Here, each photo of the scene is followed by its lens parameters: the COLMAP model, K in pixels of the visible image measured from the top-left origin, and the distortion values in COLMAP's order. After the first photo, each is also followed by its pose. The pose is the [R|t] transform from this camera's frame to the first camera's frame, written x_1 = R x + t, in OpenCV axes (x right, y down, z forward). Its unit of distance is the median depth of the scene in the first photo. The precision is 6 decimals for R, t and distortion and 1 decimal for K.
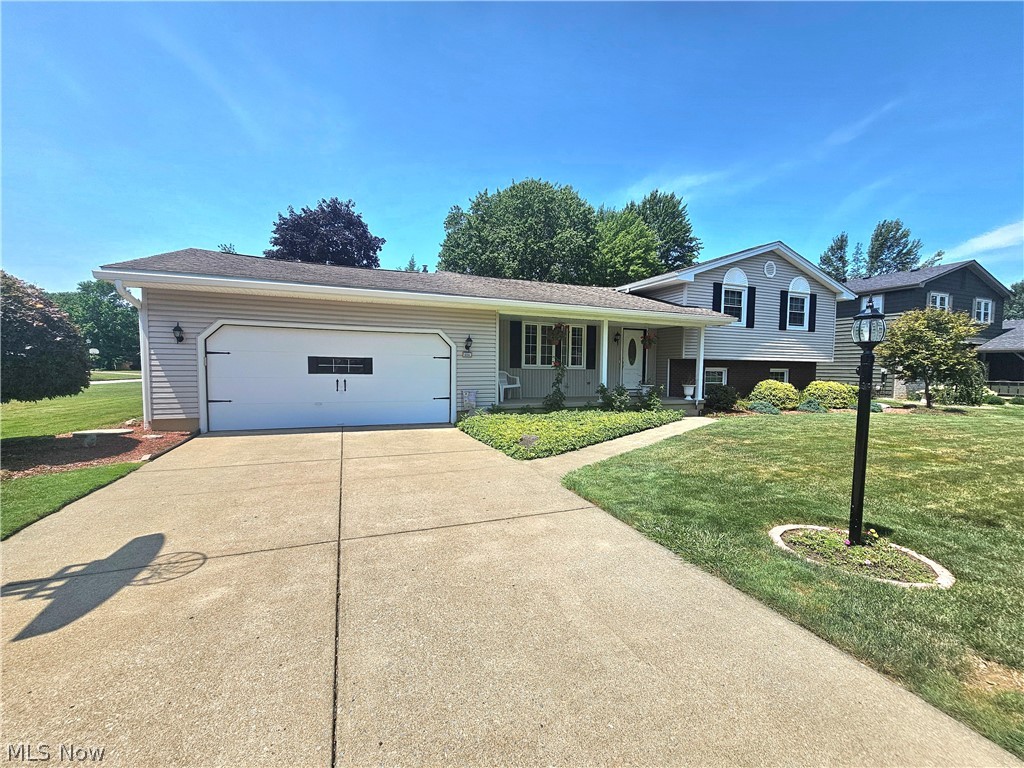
lens RADIAL K [[421.1, 0, 511.7], [0, 421.1, 393.8], [0, 0, 1]] dist [-0.002812, -0.000167]
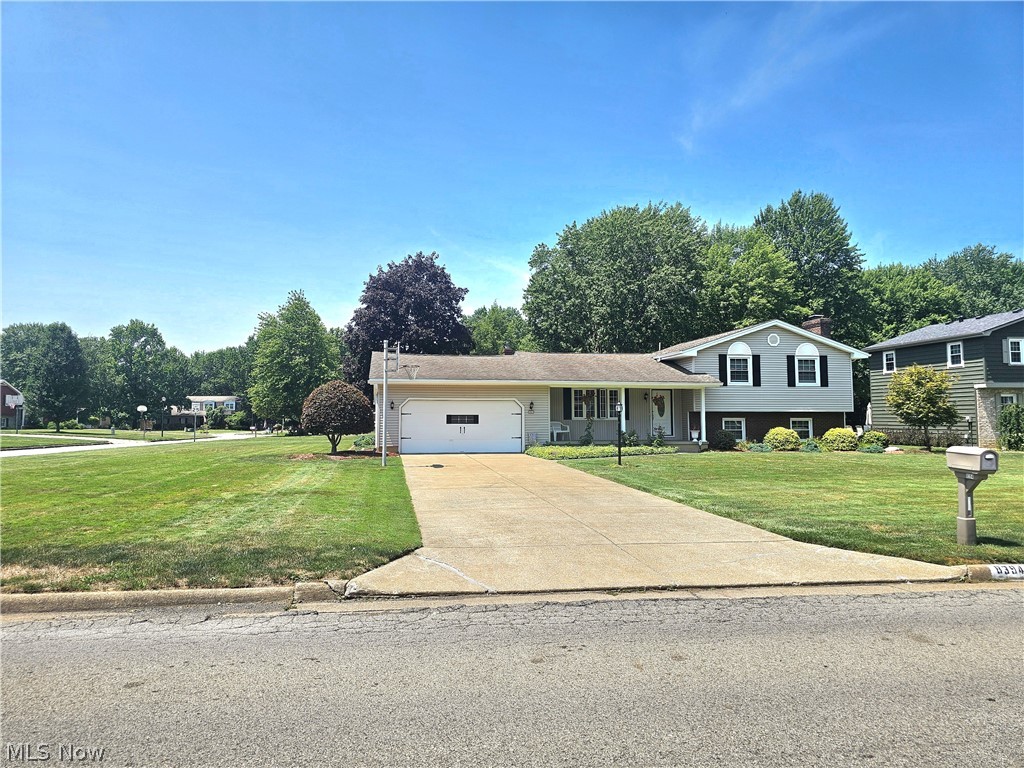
lens RADIAL K [[693.5, 0, 492.6], [0, 693.5, 378.7], [0, 0, 1]] dist [0.056342, -0.064168]
pose [[0.974131, -0.026568, -0.224417, 0.251114], [-0.001568, 0.992247, -0.124273, 0.081640], [0.225978, 0.121410, 0.966537, -1.182751]]
